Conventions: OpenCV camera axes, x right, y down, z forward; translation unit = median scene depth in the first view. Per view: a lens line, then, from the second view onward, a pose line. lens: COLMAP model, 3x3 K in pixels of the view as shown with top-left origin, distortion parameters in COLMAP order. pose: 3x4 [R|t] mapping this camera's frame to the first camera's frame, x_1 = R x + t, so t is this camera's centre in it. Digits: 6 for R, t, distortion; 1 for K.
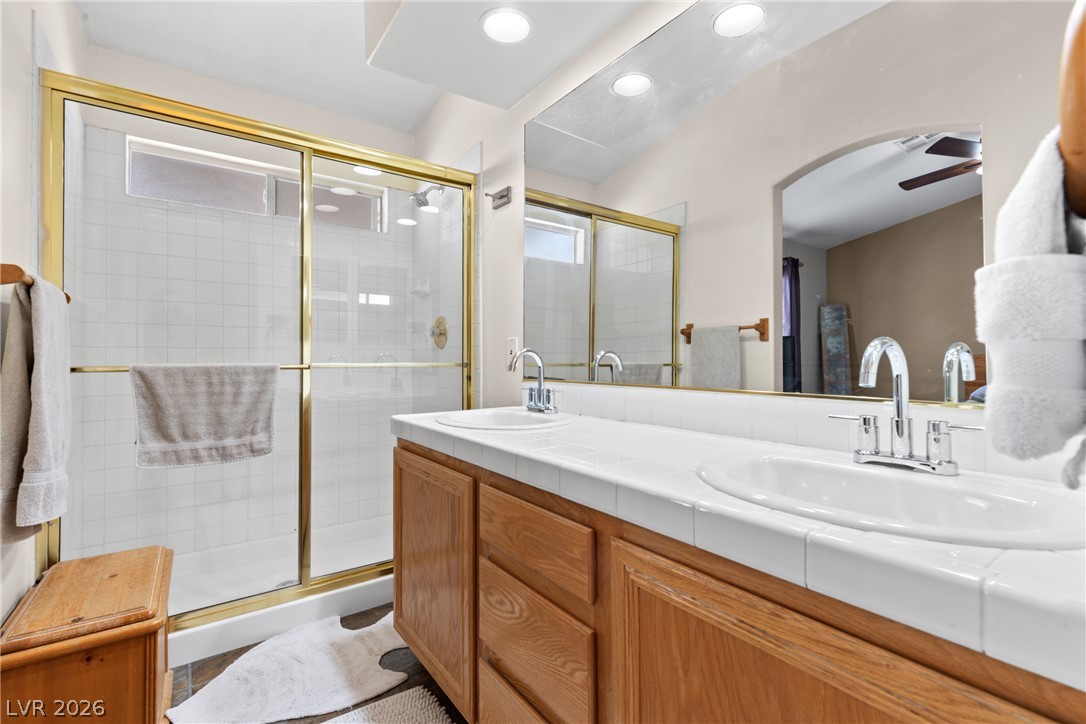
lens RADIAL K [[494.4, 0, 541.1], [0, 494.4, 341.0], [0, 0, 1]] dist [0.000923, -0.000191]
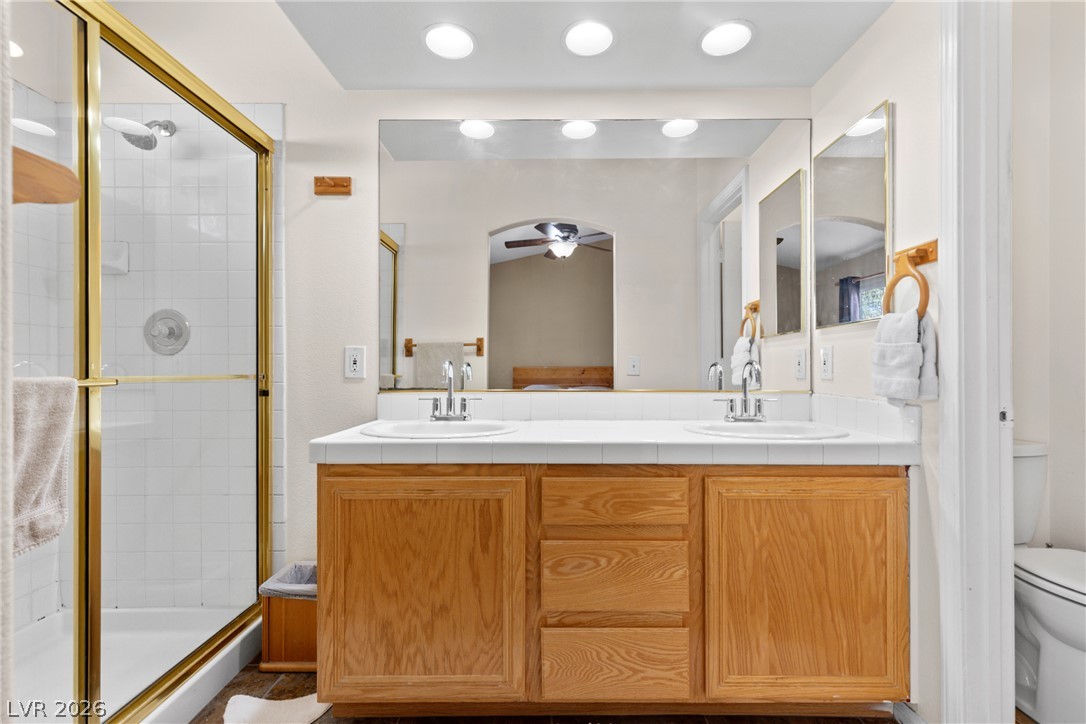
lens RADIAL K [[484.1, 0, 547.3], [0, 484.1, 364.4], [0, 0, 1]] dist [0.002208, 0.000313]
pose [[0.584377, 0.011658, 0.811398, -0.691414], [-0.030782, 0.999496, 0.007809, 0.010185], [-0.810898, -0.029540, 0.584442, 0.228067]]
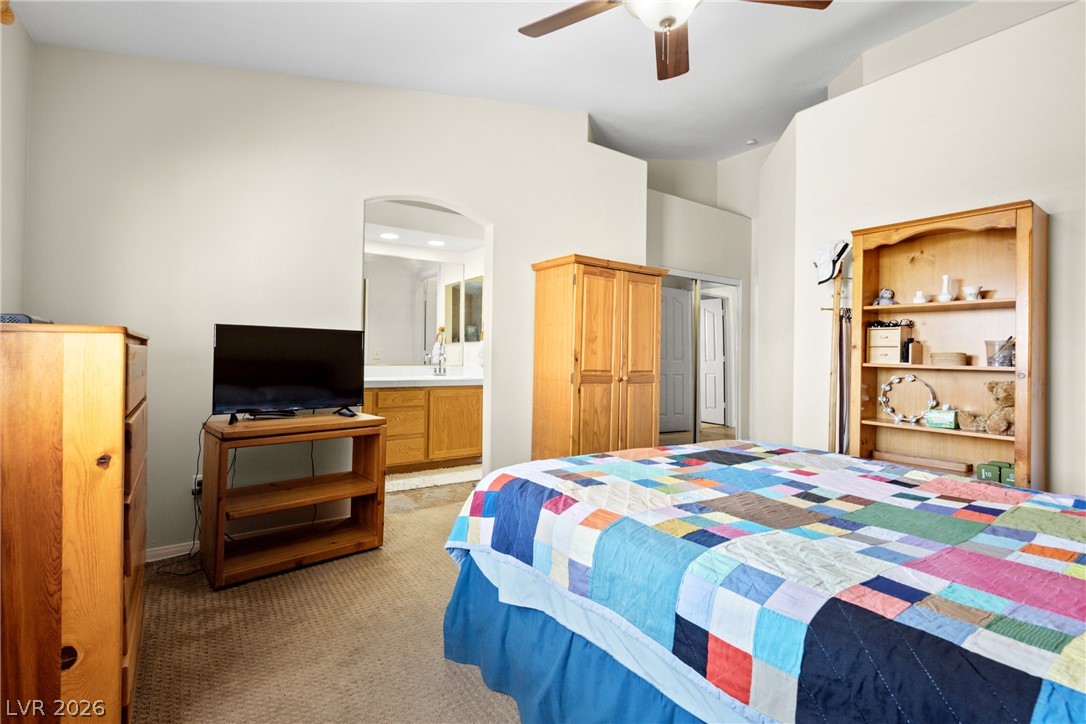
lens RADIAL K [[507.2, 0, 562.5], [0, 507.2, 353.5], [0, 0, 1]] dist [0.001388, 0.000158]
pose [[-0.036765, 0.008991, 0.999283, -2.486610], [-0.050369, 0.998672, -0.010839, -0.006054], [-0.998054, -0.050732, -0.036263, -0.095361]]
